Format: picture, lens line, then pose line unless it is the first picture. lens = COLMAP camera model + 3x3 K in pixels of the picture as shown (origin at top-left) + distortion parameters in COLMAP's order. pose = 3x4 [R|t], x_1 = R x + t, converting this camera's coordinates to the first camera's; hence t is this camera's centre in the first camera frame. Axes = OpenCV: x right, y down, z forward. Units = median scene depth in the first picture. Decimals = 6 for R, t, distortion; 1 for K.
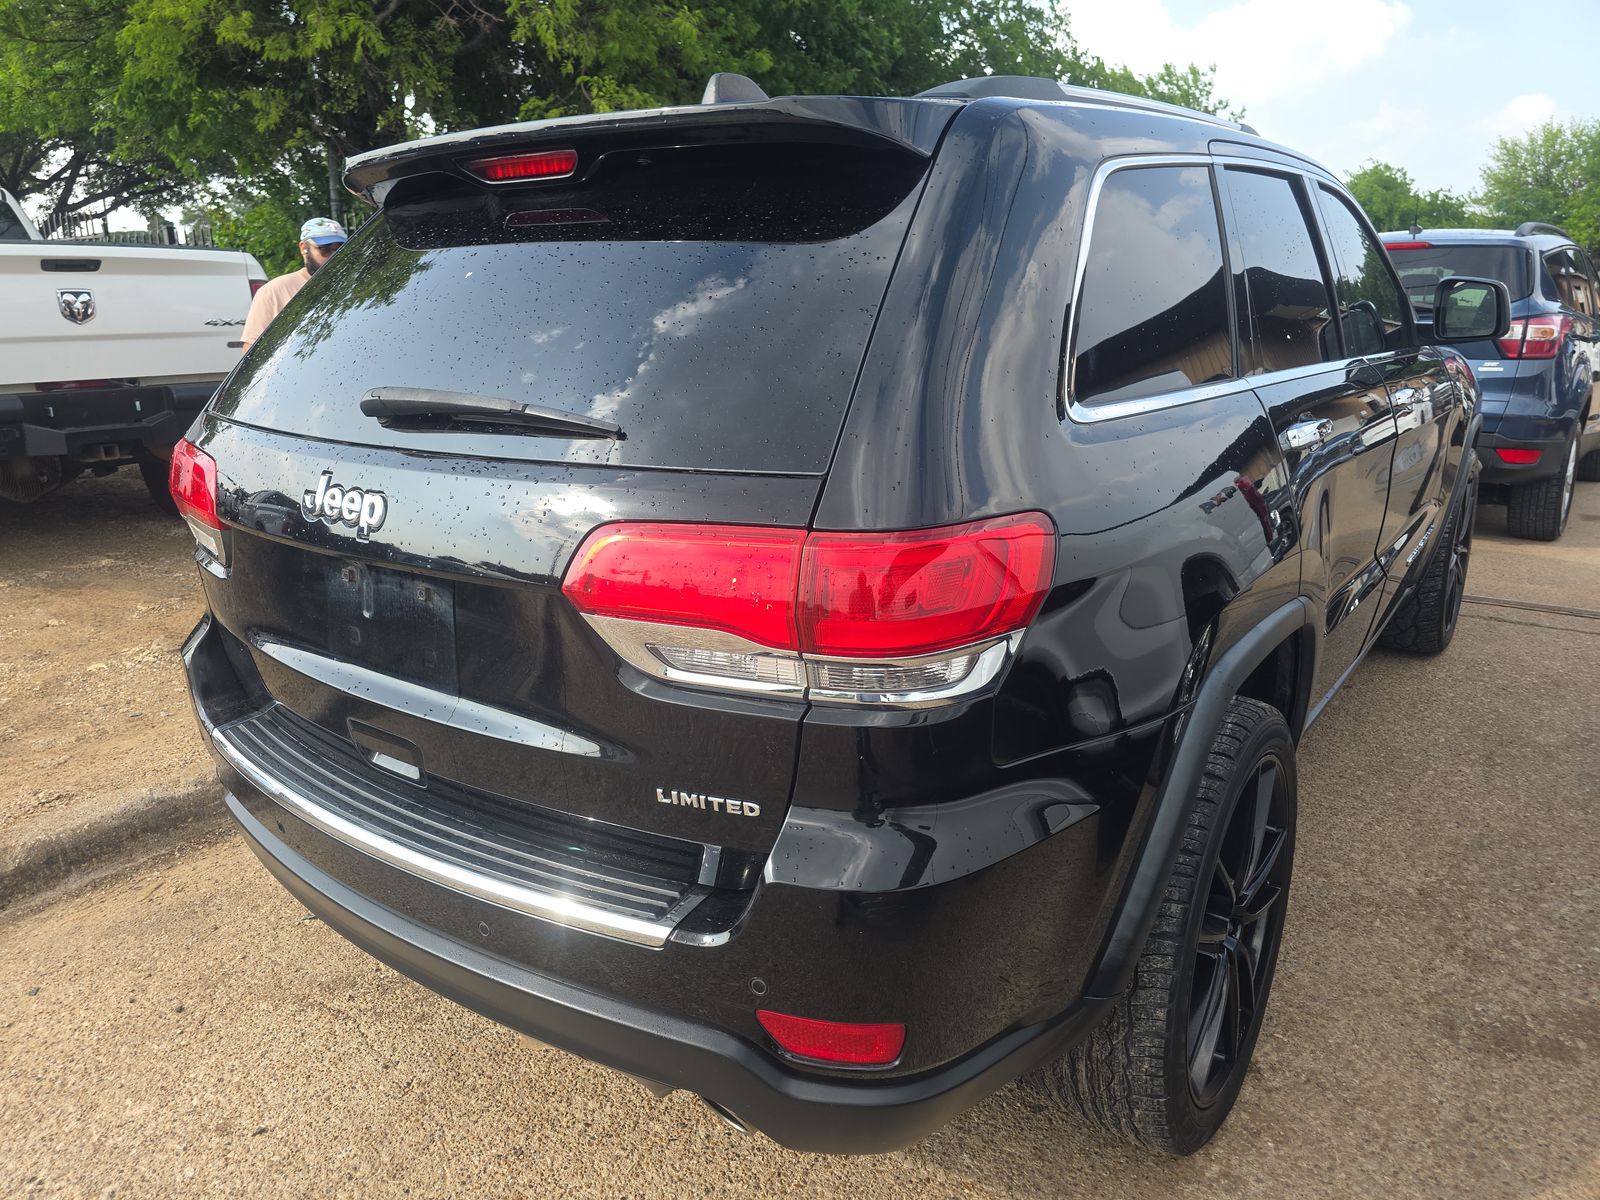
lens RADIAL K [[1053.7, 0, 740.8], [0, 1053.7, 607.8], [0, 0, 1]] dist [0.048782, -0.043703]
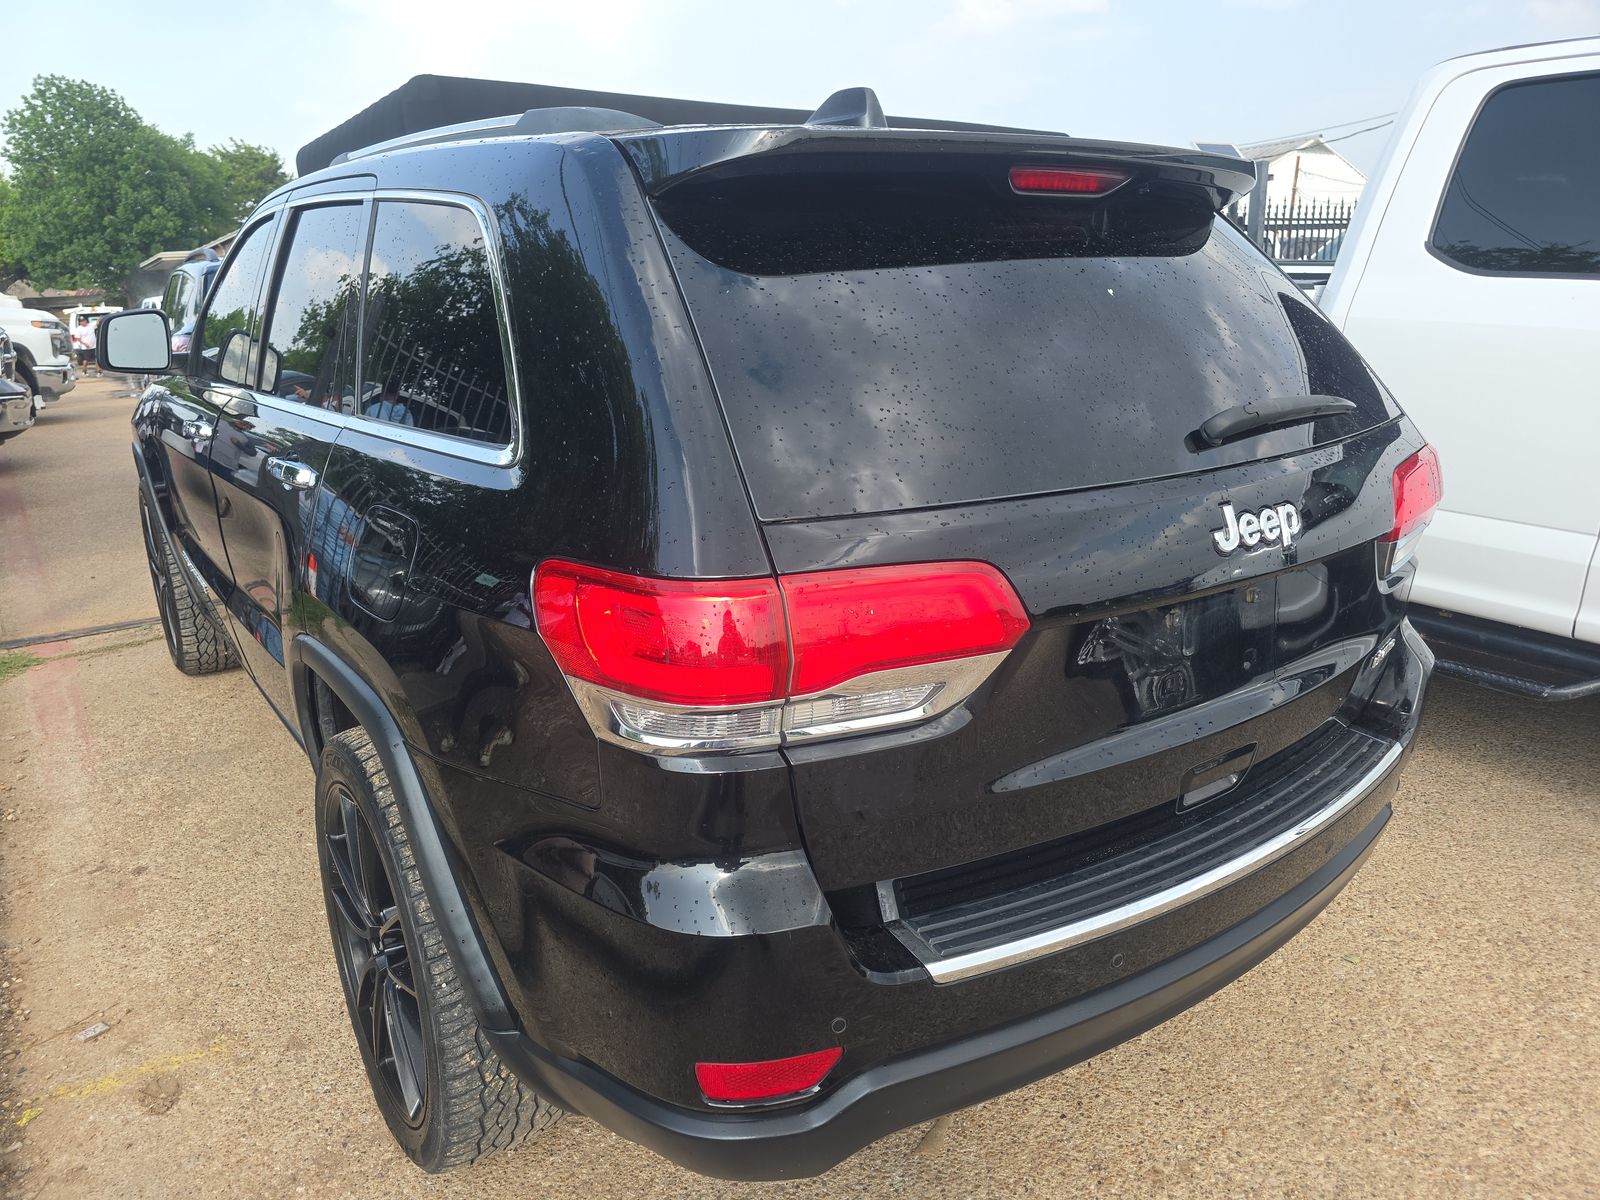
lens RADIAL K [[1091.8, 0, 800.5], [0, 1091.8, 635.9], [0, 0, 1]] dist [-0.001767, -0.002799]
pose [[0.307307, -0.284710, 0.908021, -1.426539], [0.282406, 0.938494, 0.198688, -0.317652], [-0.908740, 0.195372, 0.368810, 1.019540]]
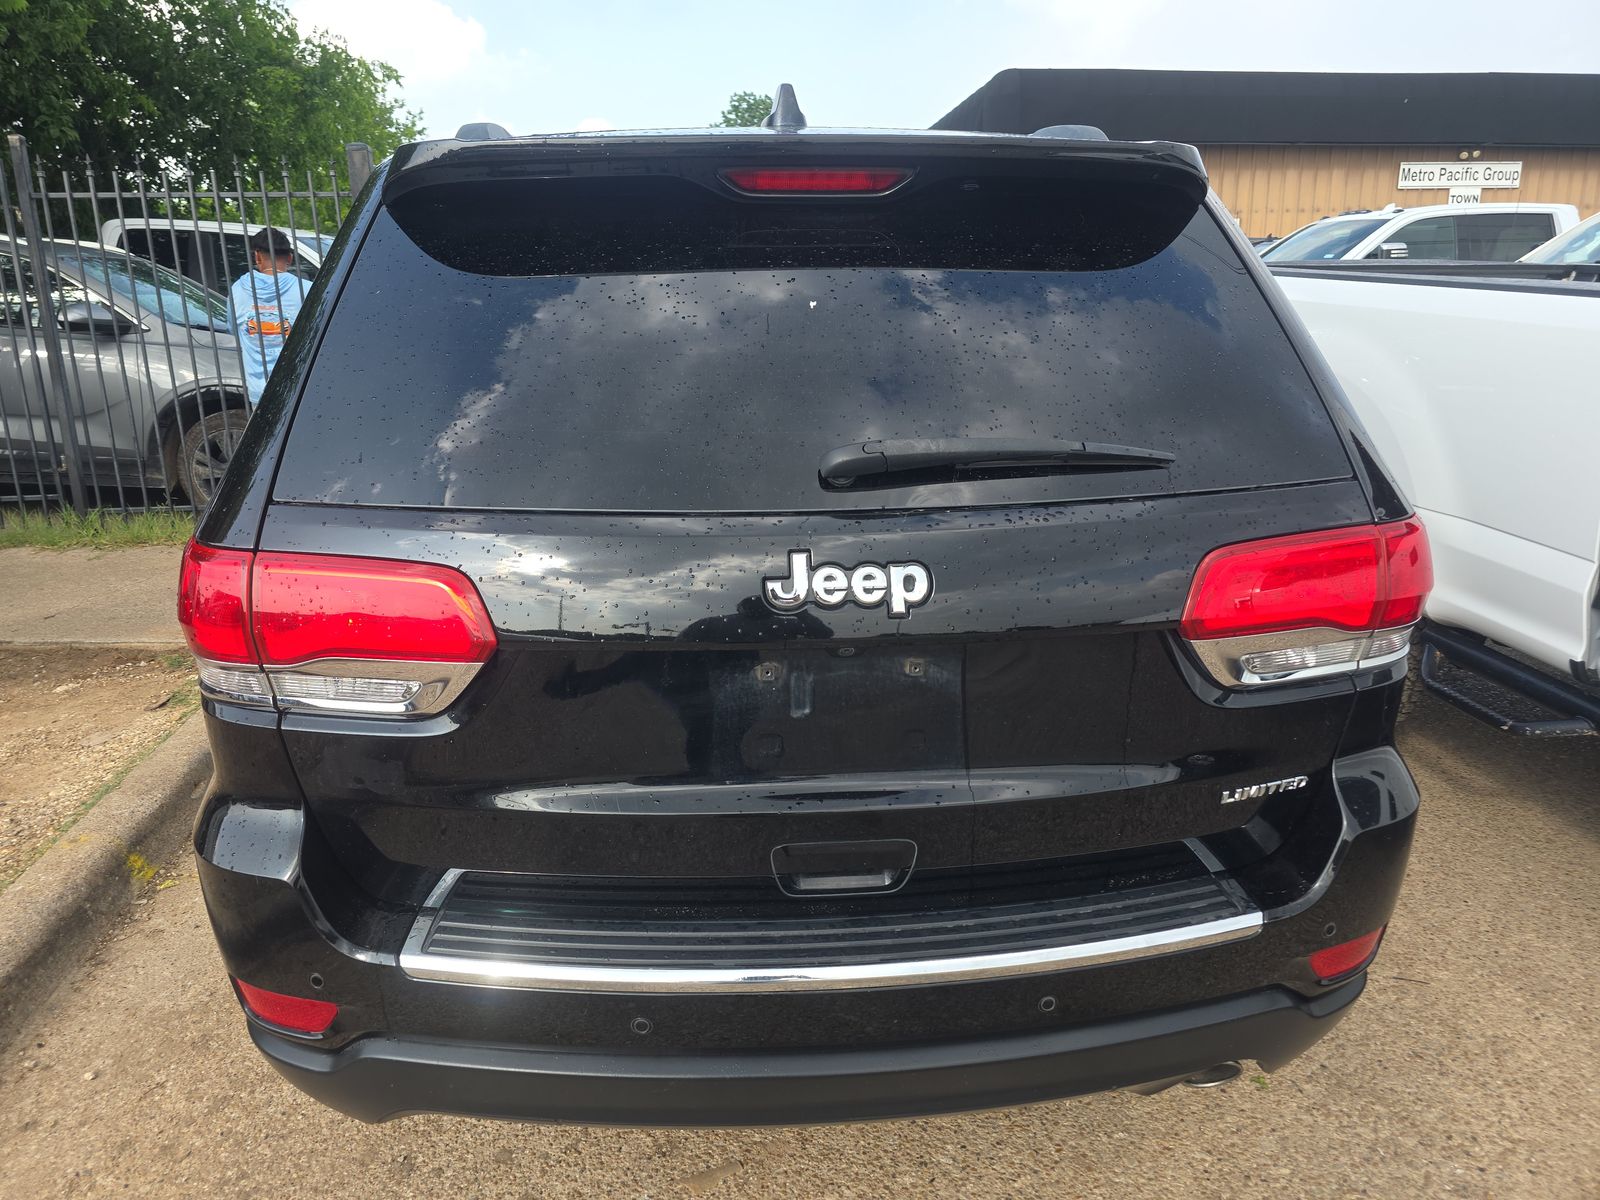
lens RADIAL K [[1075.6, 0, 758.0], [0, 1075.6, 596.8], [0, 0, 1]] dist [0.043585, -0.038755]
pose [[0.754609, -0.177705, 0.631653, -0.951403], [0.182388, 0.981500, 0.058239, -0.148131], [-0.630317, 0.071258, 0.773060, 0.388790]]
